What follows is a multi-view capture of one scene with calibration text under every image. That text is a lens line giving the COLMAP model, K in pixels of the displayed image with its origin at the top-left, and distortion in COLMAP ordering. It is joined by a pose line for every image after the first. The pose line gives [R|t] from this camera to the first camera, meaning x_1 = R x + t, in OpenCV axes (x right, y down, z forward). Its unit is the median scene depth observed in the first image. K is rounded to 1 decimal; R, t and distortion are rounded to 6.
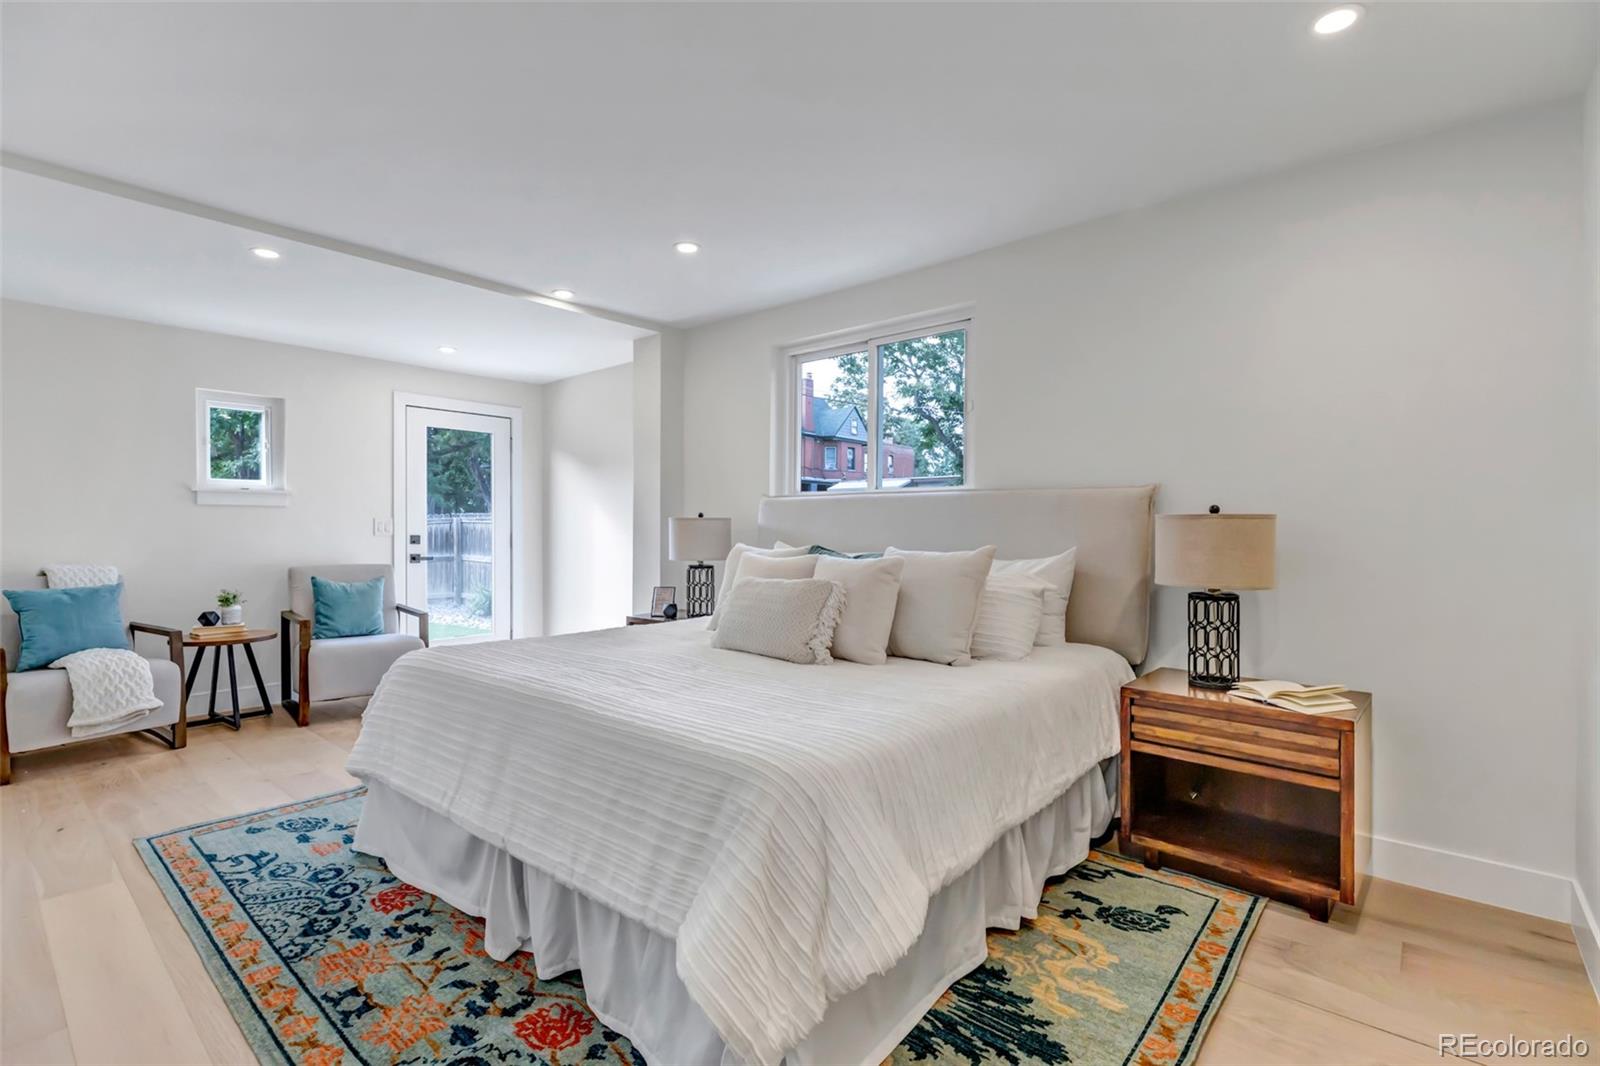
lens RADIAL K [[736.2, 0, 796.4], [0, 736.2, 534.9], [0, 0, 1]] dist [0.000997, -0.000053]
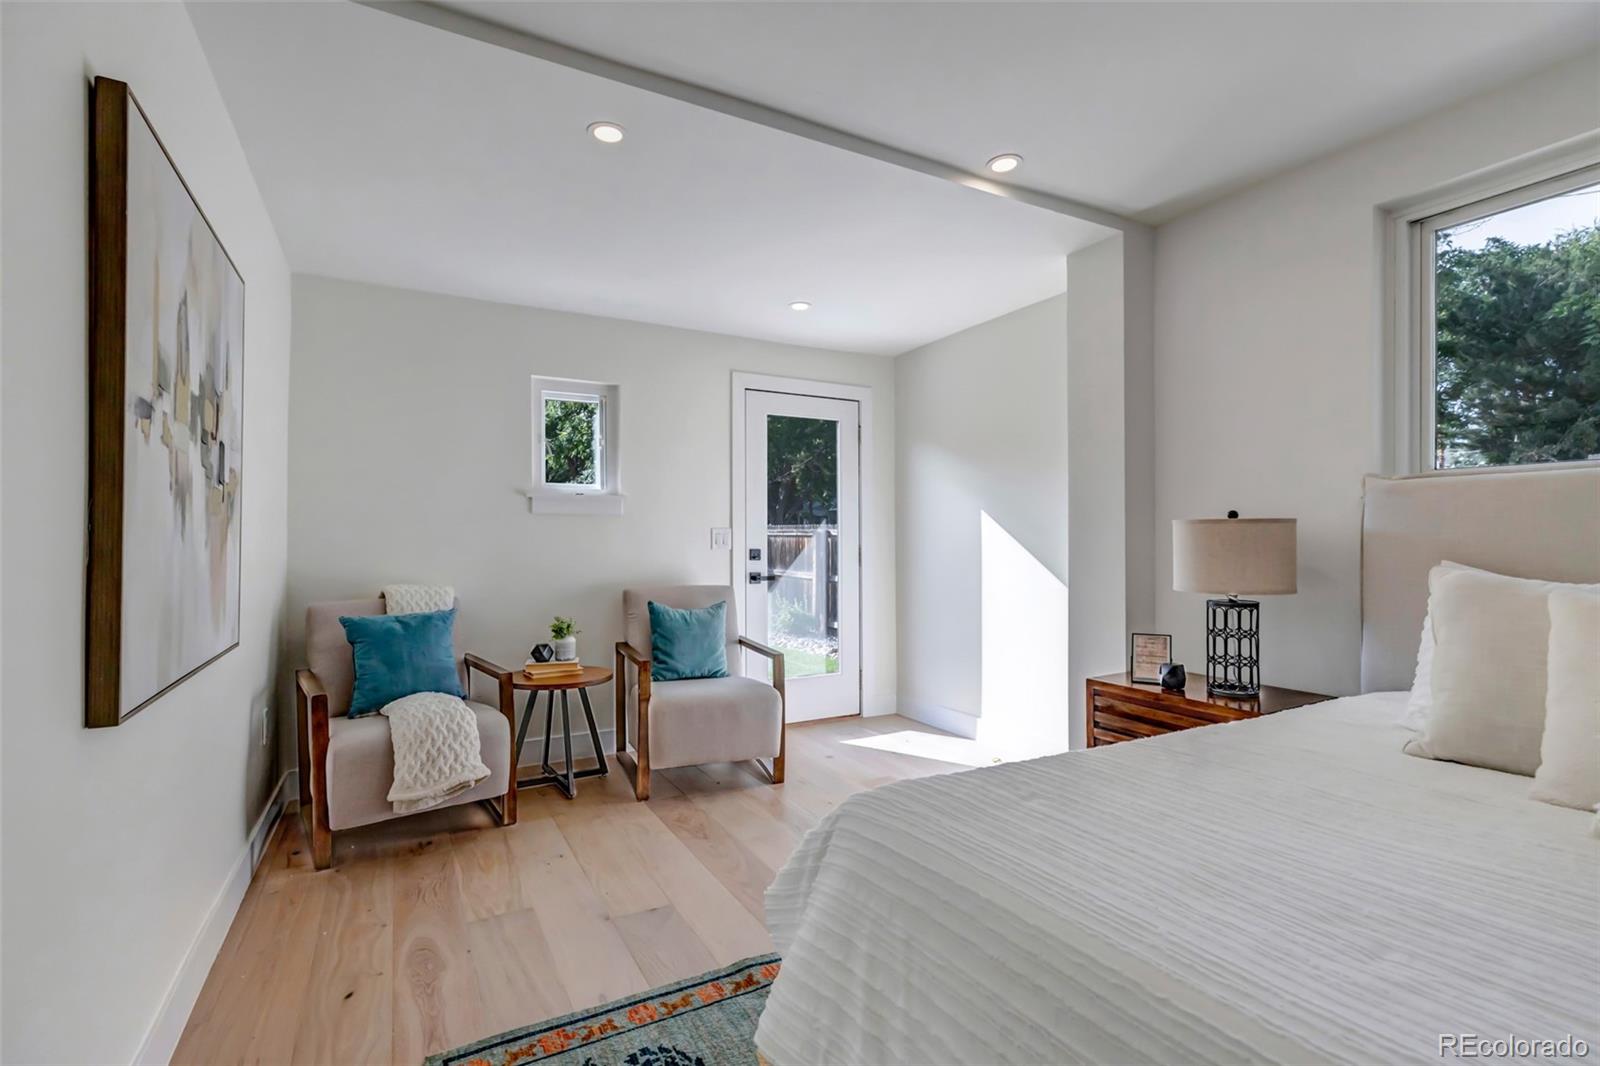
lens RADIAL K [[736.2, 0, 790.5], [0, 736.2, 535.4], [0, 0, 1]] dist [0.000997, -0.000053]
pose [[0.935285, -0.008352, -0.353797, -0.278638], [0.002911, 0.999869, -0.015908, -0.002268], [0.353884, 0.013849, 0.935187, 0.369534]]
